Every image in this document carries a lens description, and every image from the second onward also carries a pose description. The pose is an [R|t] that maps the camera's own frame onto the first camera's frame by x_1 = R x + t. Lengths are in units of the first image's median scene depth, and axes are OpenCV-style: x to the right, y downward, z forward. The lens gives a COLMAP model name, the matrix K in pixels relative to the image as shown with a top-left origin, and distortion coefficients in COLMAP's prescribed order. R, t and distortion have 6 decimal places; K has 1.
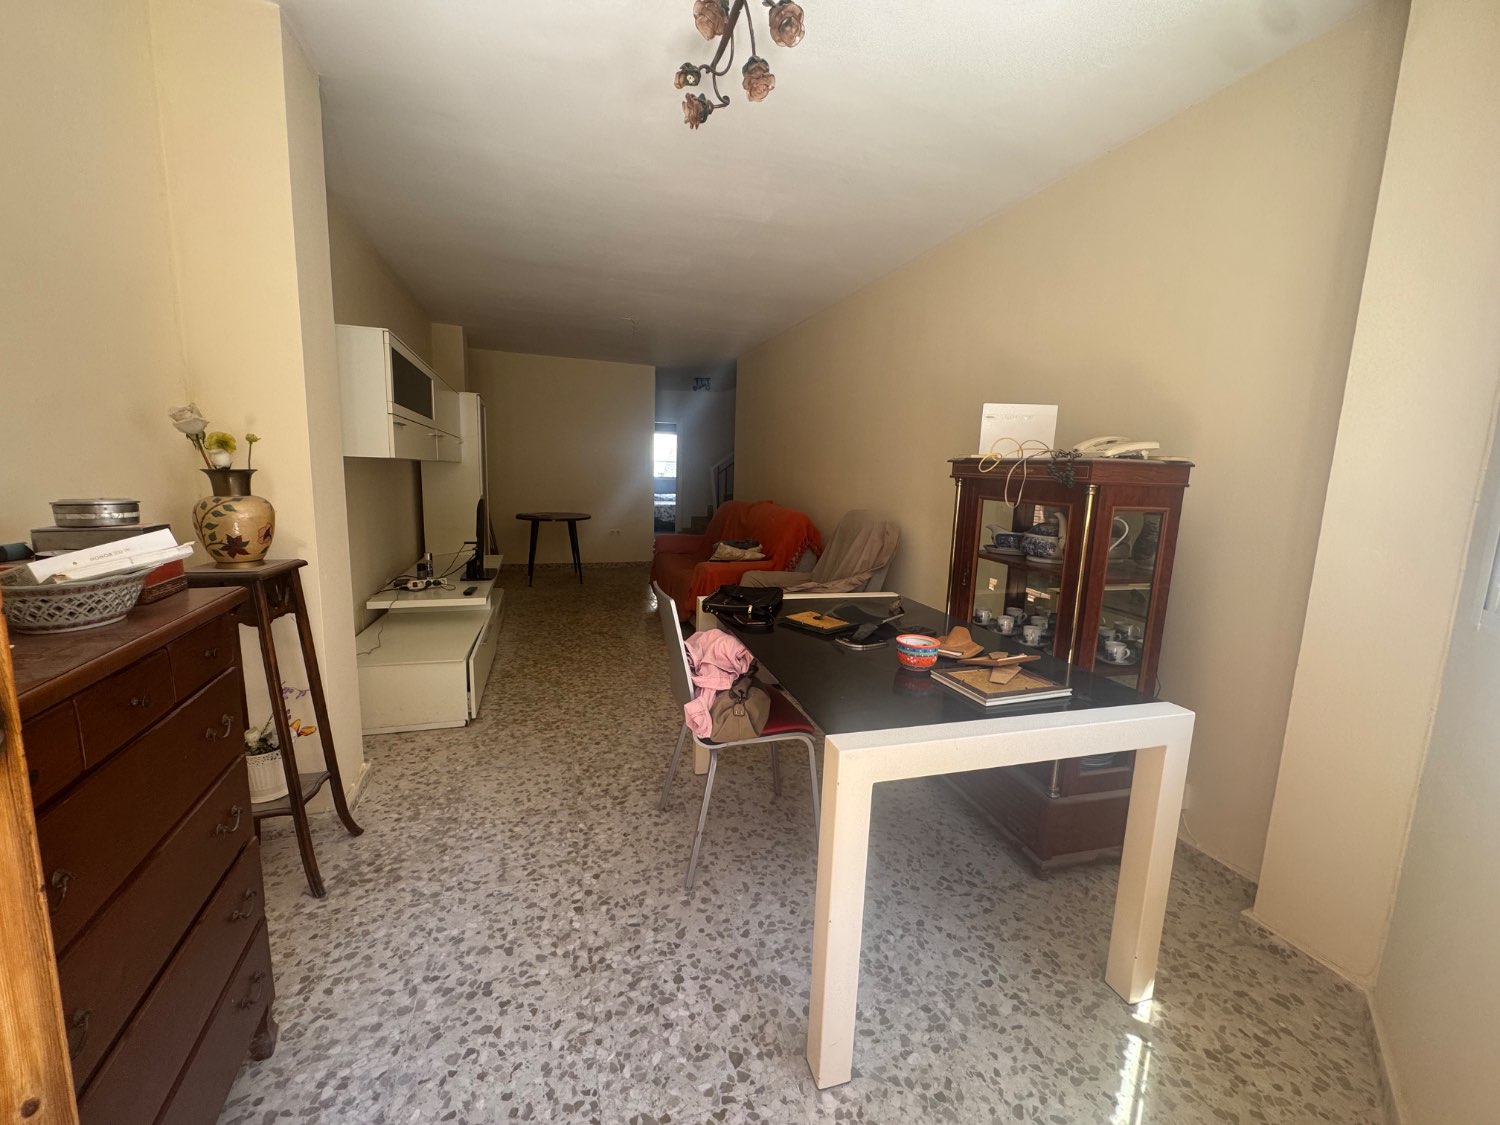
lens RADIAL K [[597.6, 0, 749.5], [0, 597.6, 563.2], [0, 0, 1]] dist [-0.004161, 0.000397]
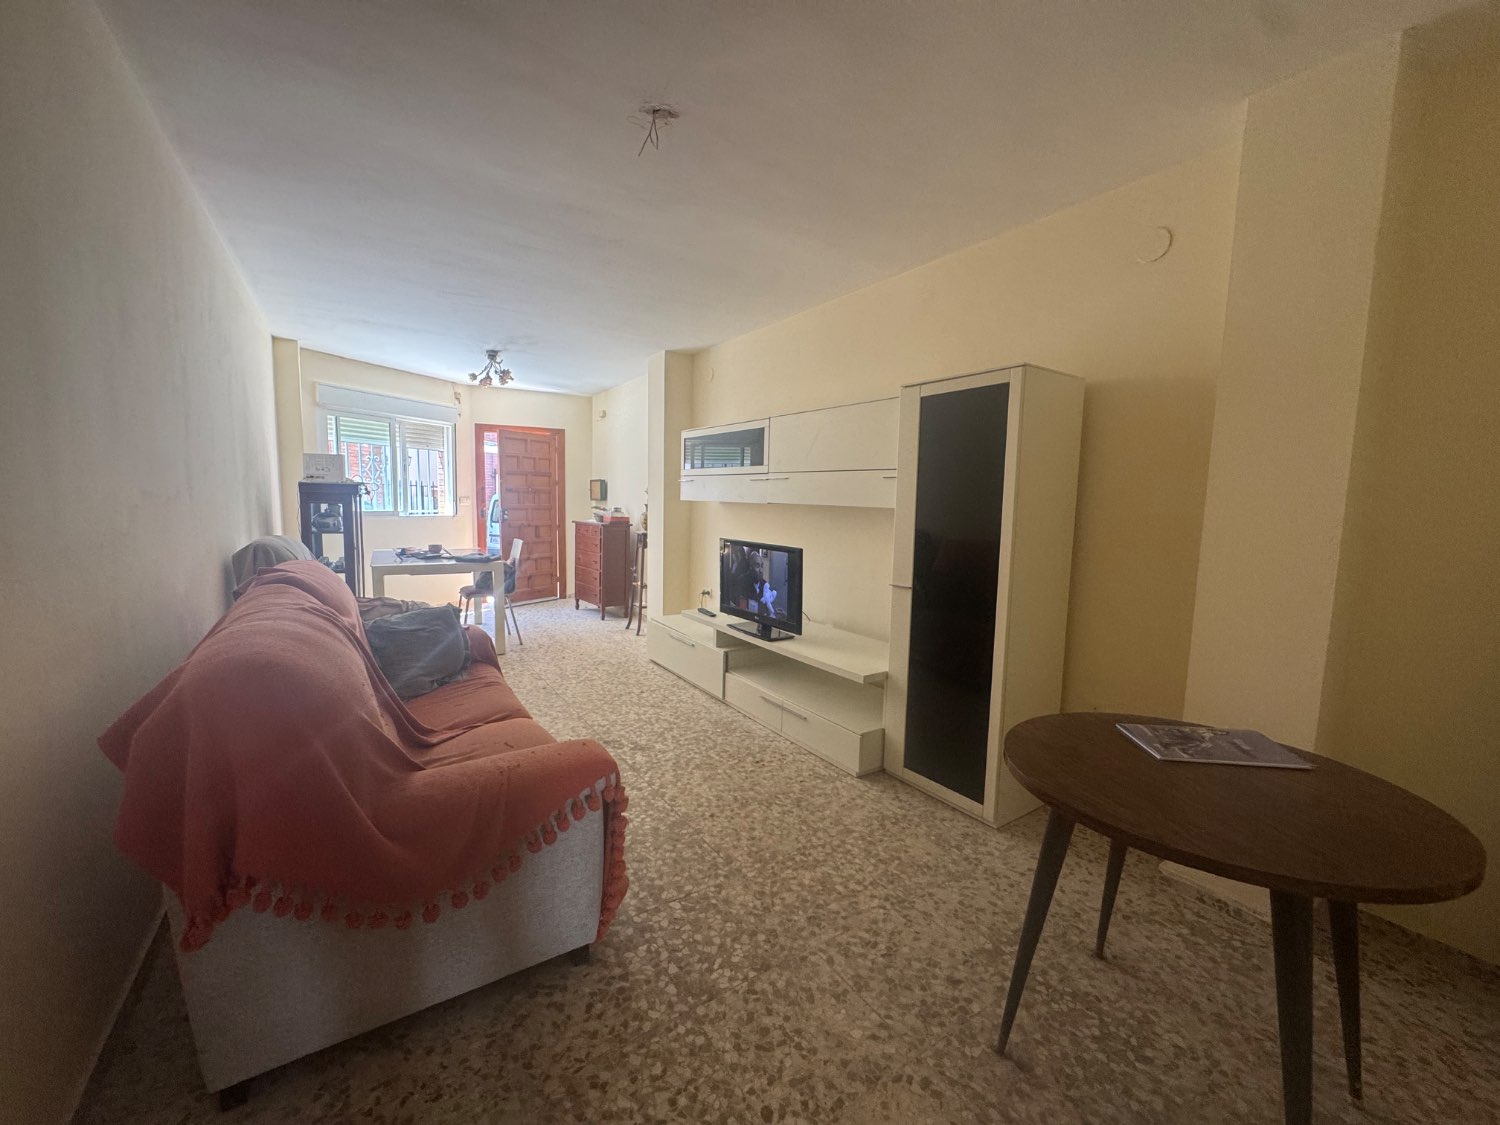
lens RADIAL K [[597.6, 0, 747.6], [0, 597.6, 562.3], [0, 0, 1]] dist [-0.004161, 0.000397]
pose [[-0.964392, -0.034764, -0.262181, -0.218435], [-0.098696, 0.967016, 0.234818, -0.302361], [0.245370, 0.252333, -0.936014, 1.919045]]
